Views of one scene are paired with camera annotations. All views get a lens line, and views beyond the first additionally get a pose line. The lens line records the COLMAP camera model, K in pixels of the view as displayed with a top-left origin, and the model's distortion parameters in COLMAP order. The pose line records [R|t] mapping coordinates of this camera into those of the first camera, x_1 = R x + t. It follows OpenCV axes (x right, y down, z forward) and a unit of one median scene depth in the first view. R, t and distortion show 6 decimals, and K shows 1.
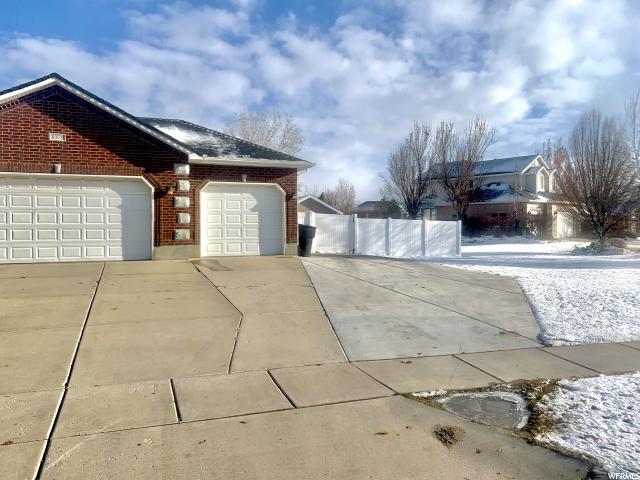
lens RADIAL K [[489.1, 0, 320.9], [0, 489.1, 231.5], [0, 0, 1]] dist [0.002767, -0.013478]
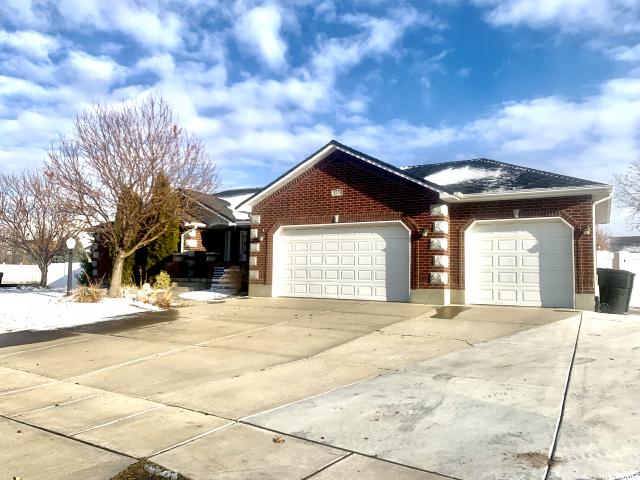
lens RADIAL K [[488.4, 0, 320.4], [0, 488.4, 237.2], [0, 0, 1]] dist [0.046105, -0.071321]
pose [[0.622518, -0.046518, -0.781222, 0.323433], [-0.022302, 0.996772, -0.077124, 0.006026], [0.782288, 0.065433, 0.619471, 0.222959]]
